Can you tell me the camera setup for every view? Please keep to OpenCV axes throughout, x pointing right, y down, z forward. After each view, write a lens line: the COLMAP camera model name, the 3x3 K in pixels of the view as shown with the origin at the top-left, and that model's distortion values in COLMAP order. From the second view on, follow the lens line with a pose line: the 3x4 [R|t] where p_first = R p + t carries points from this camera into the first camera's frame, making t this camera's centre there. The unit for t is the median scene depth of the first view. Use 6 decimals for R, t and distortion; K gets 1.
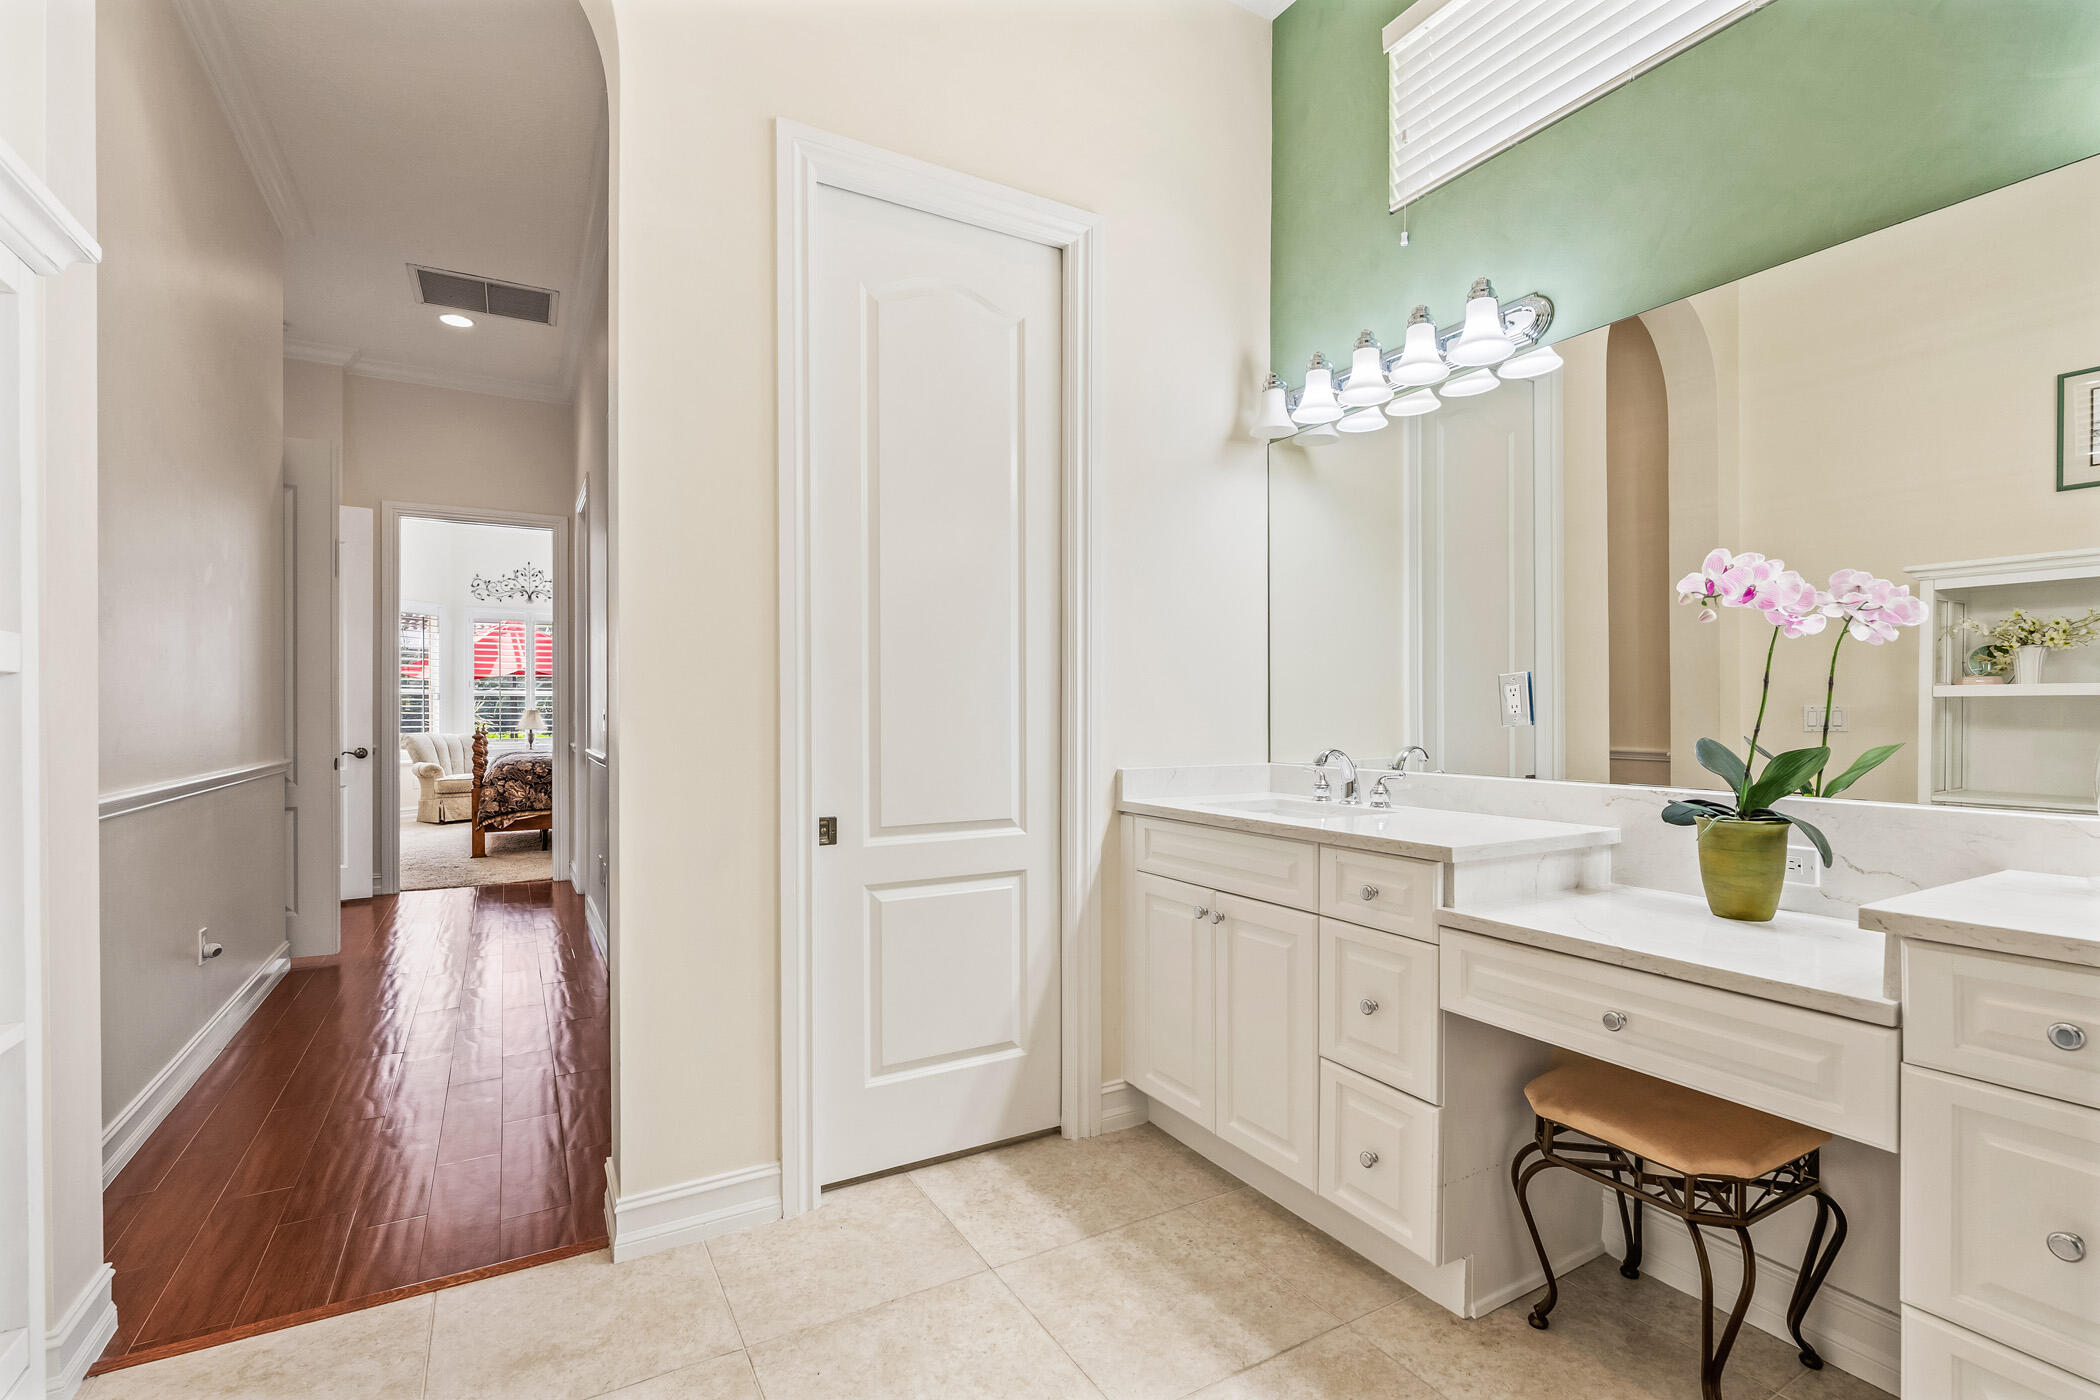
lens RADIAL K [[961.3, 0, 1047.2], [0, 961.3, 704.2], [0, 0, 1]] dist [-0.000774, 0.000234]
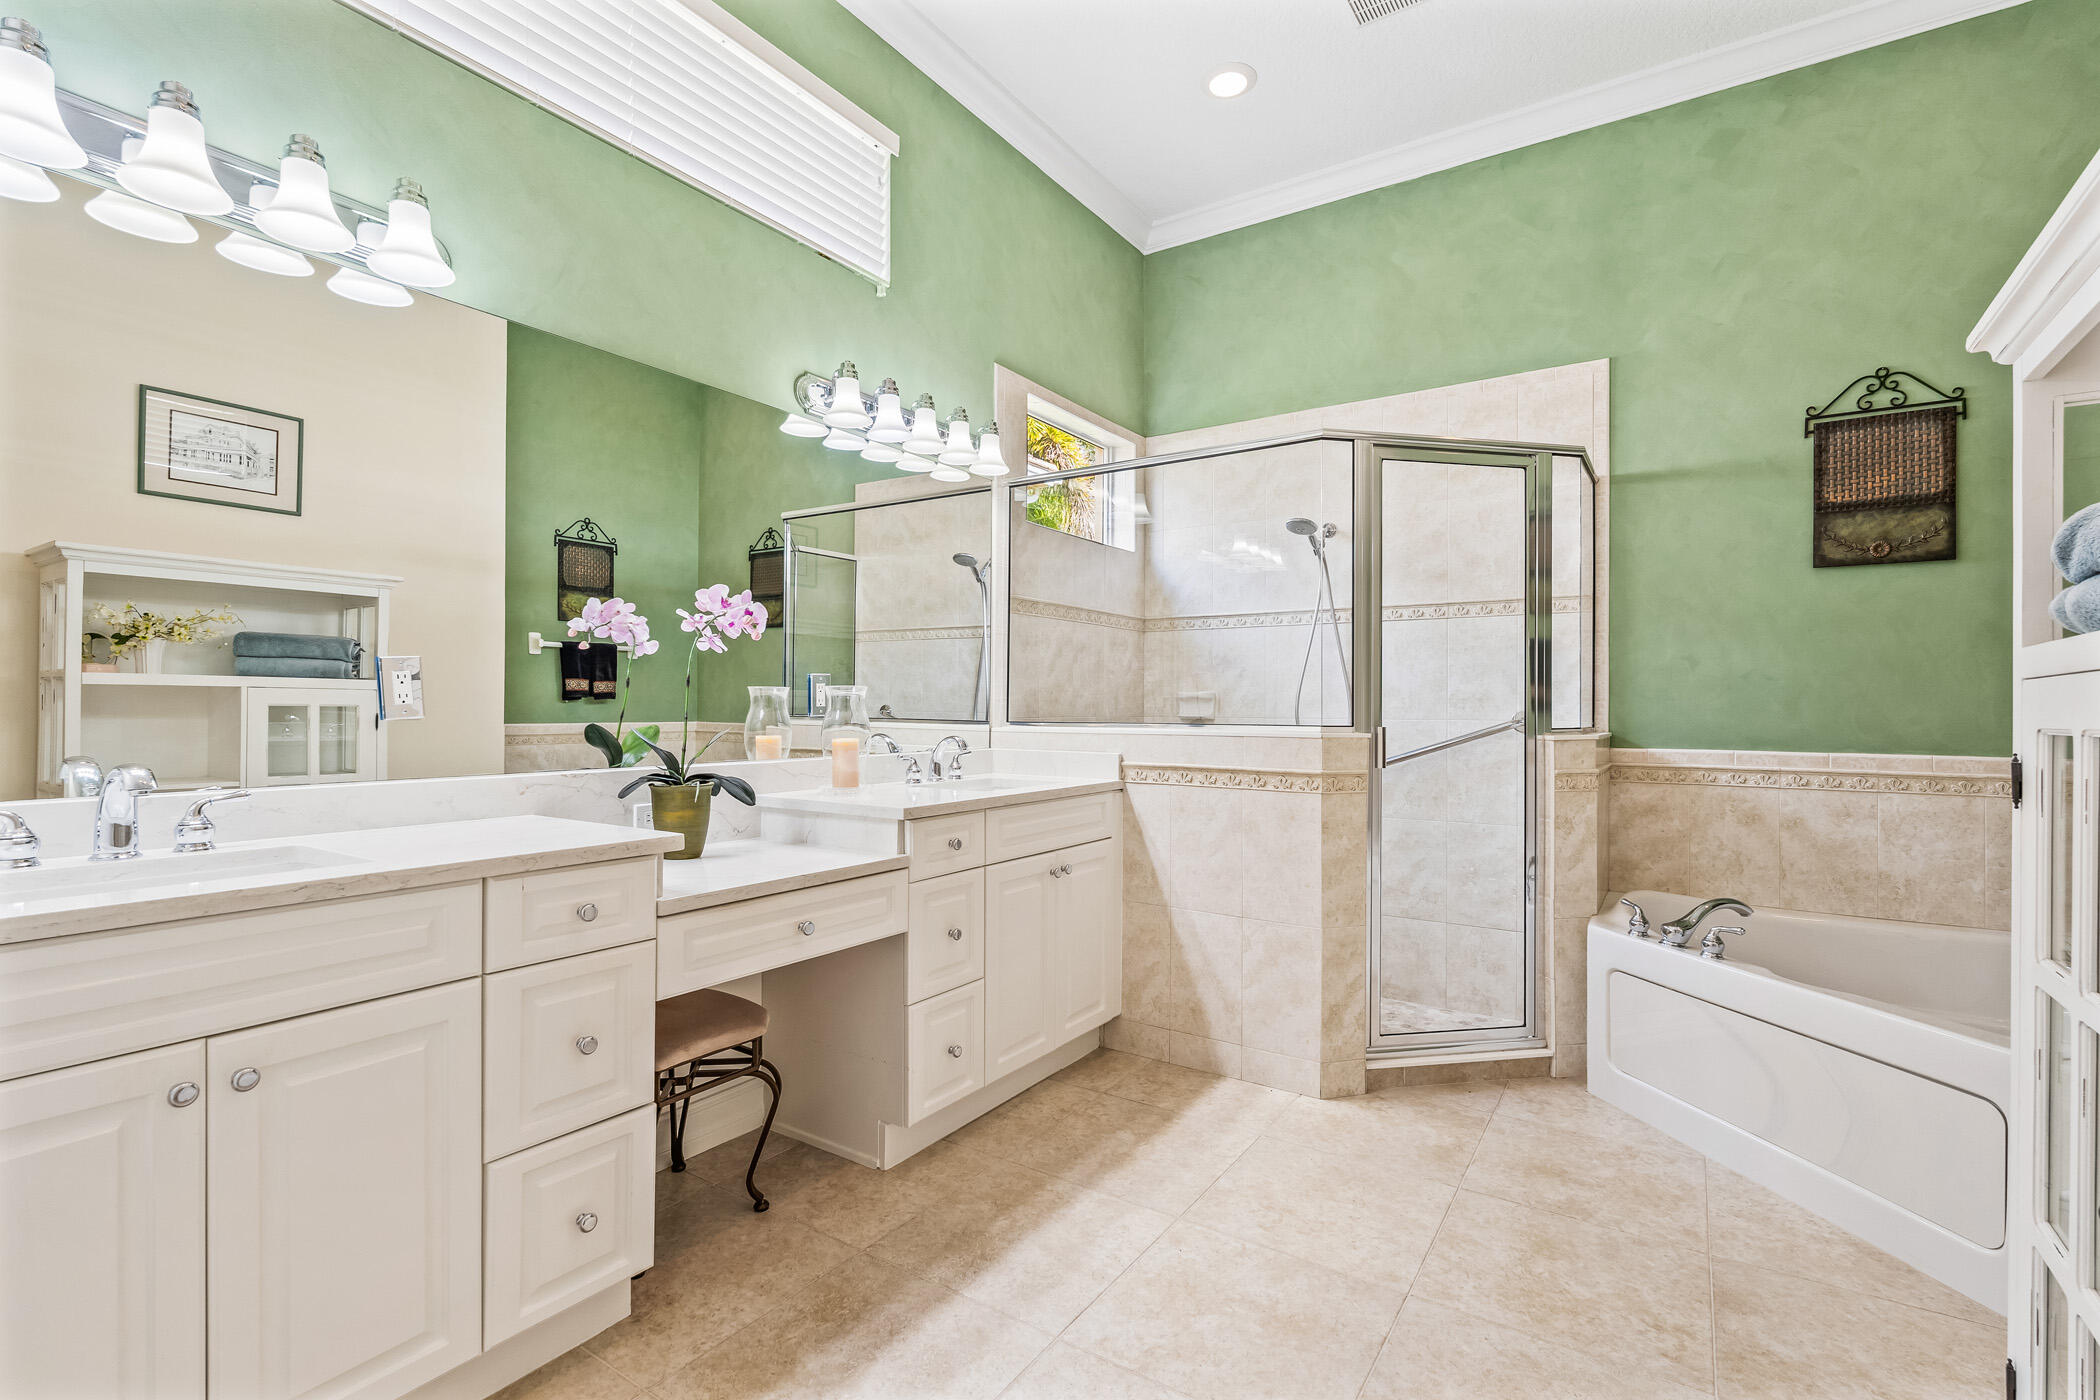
lens RADIAL K [[961.3, 0, 1045.1], [0, 961.3, 704.2], [0, 0, 1]] dist [-0.000774, 0.000234]
pose [[-0.441786, -0.002459, 0.897117, -0.786371], [-0.009602, 0.999952, -0.001987, 0.010269], [-0.897069, -0.009492, -0.441788, 1.296502]]
